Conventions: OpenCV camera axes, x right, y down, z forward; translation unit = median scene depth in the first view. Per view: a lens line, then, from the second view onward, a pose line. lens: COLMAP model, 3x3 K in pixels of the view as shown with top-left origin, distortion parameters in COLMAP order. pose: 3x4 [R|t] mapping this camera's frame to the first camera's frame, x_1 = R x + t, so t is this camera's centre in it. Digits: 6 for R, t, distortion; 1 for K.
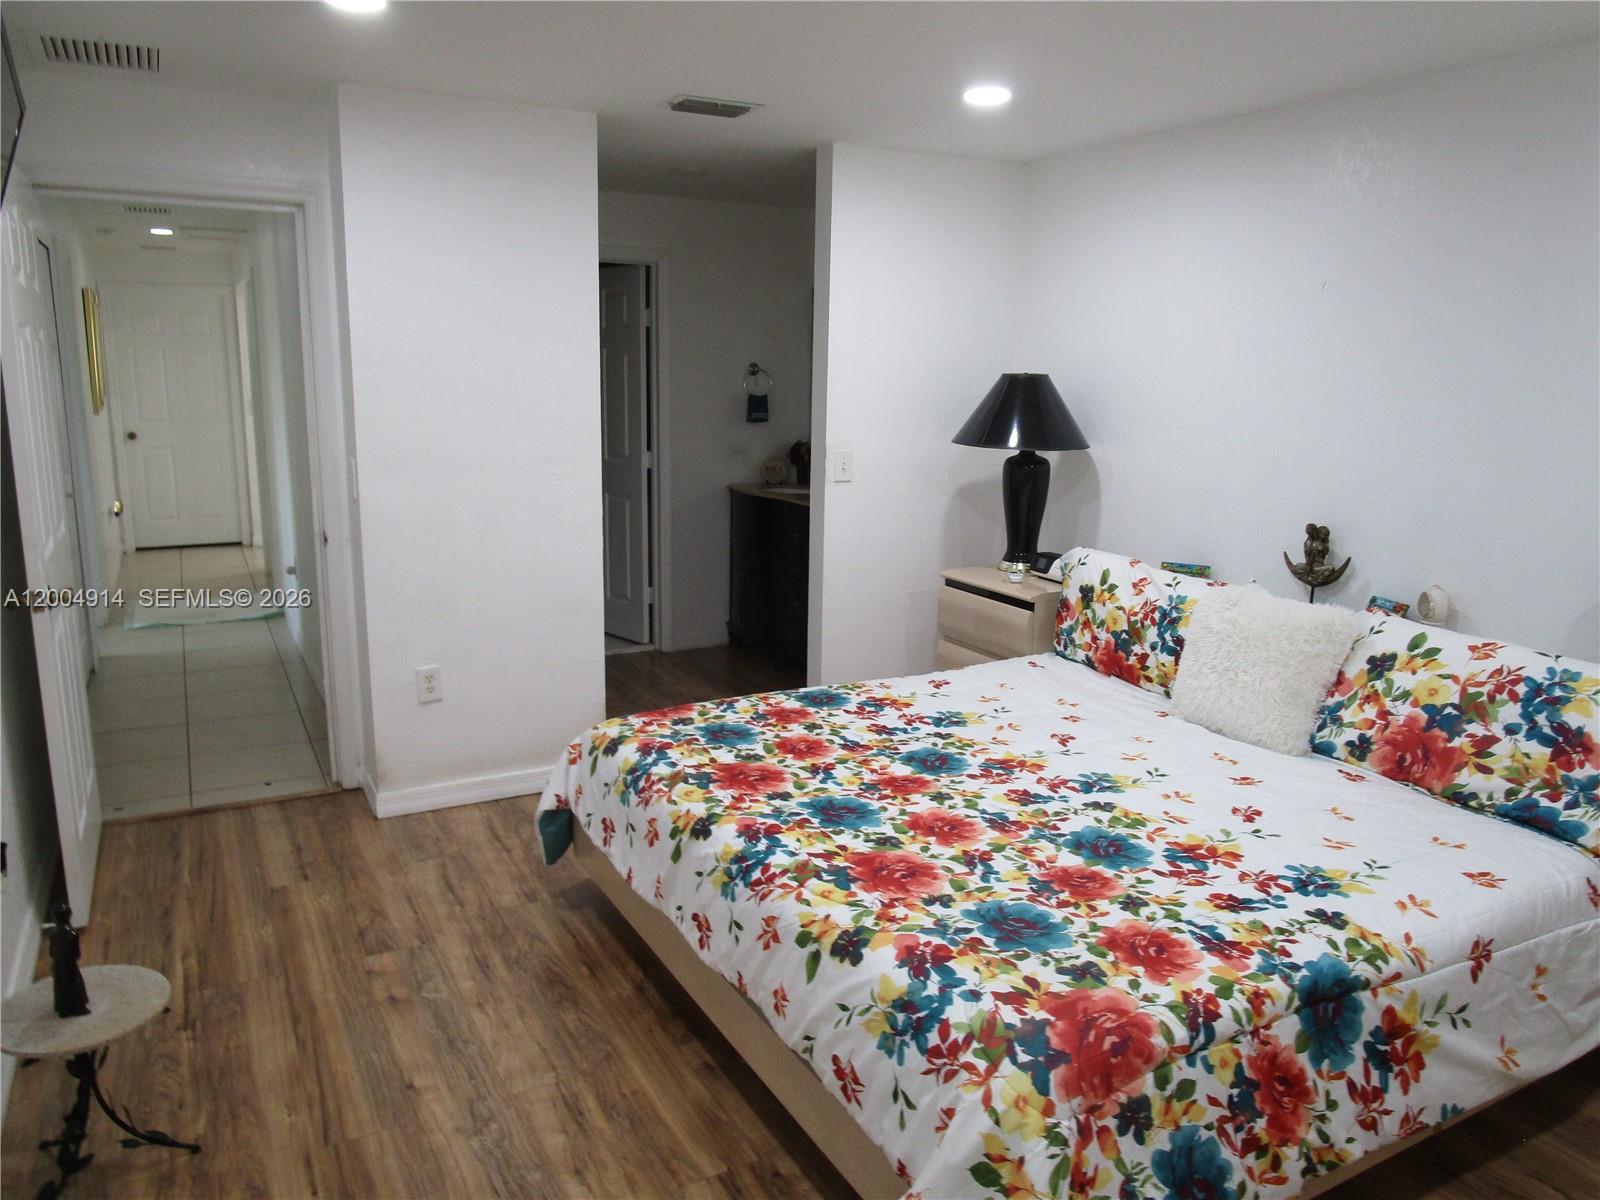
lens RADIAL K [[1130.1, 0, 807.9], [0, 1130.1, 594.5], [0, 0, 1]] dist [-0.007123, -0.002389]
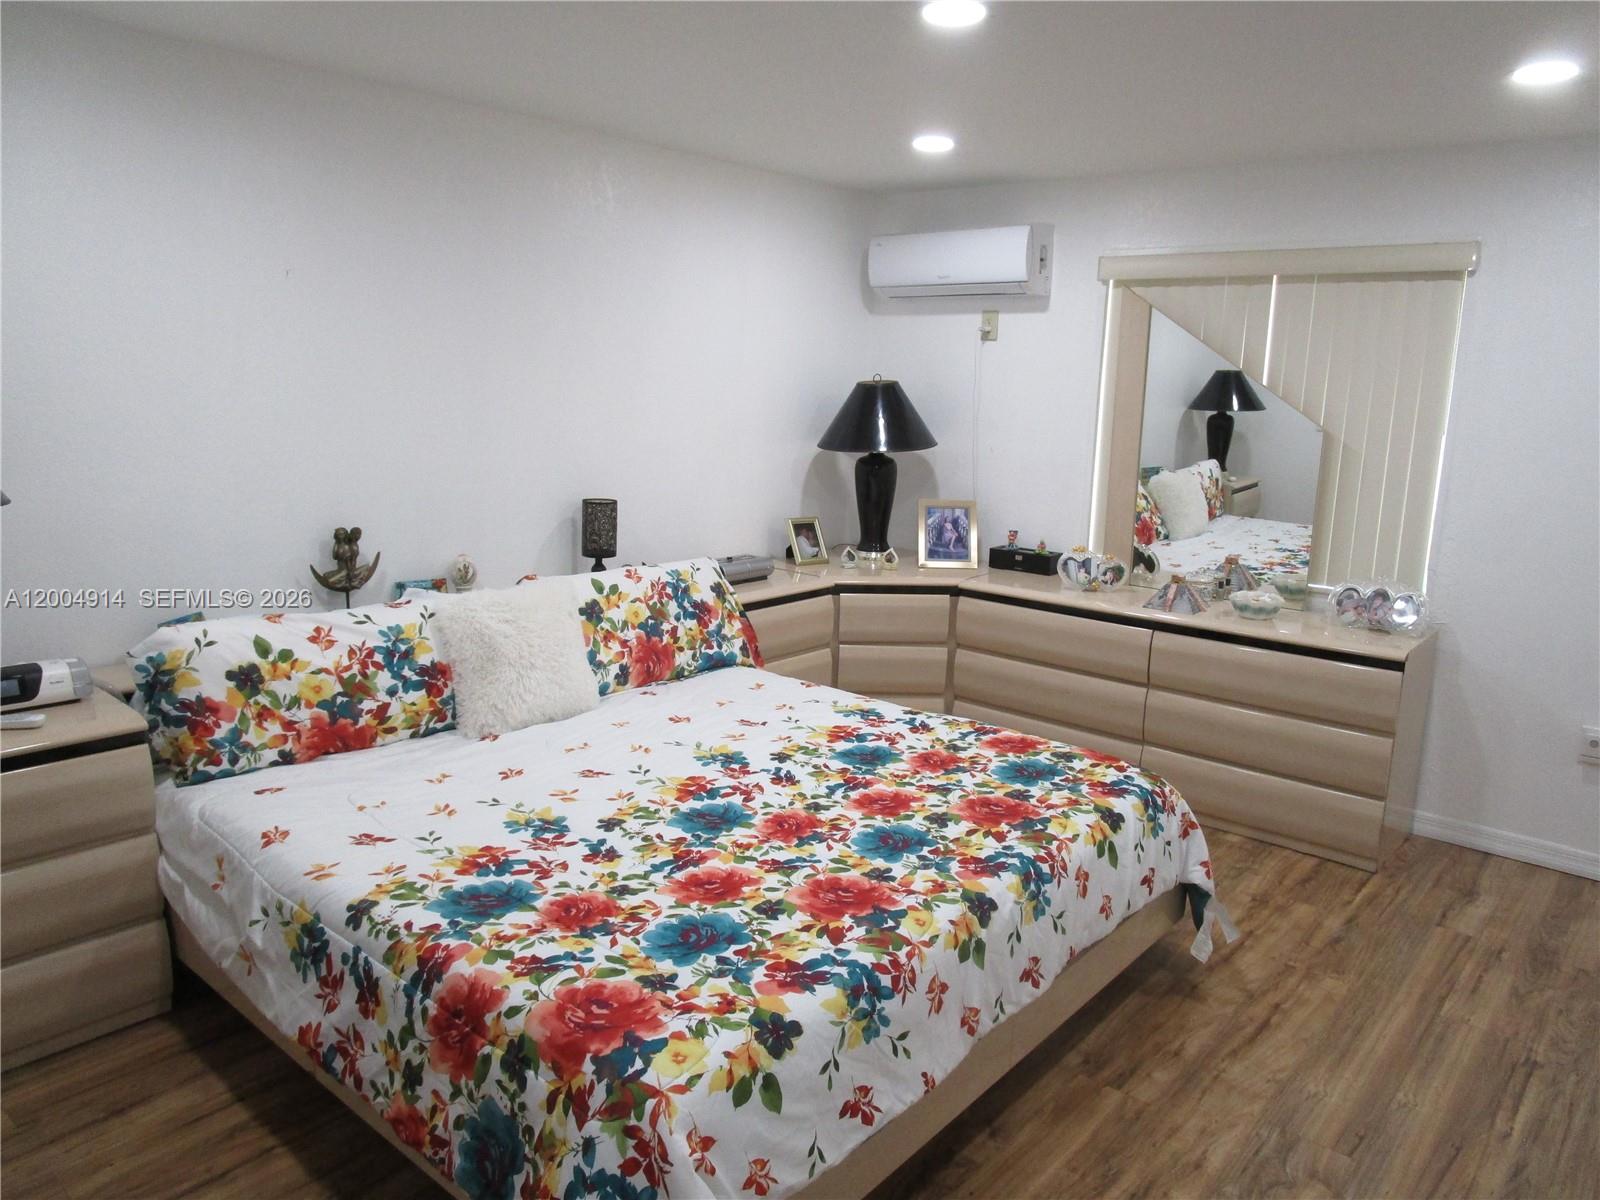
lens RADIAL K [[1130.1, 0, 809.0], [0, 1130.1, 604.4], [0, 0, 1]] dist [-0.007123, -0.002389]
pose [[-0.352732, -0.209783, 0.911905, -0.712277], [0.151071, 0.948992, 0.276751, -0.255735], [-0.923449, 0.235382, -0.303048, 1.176645]]
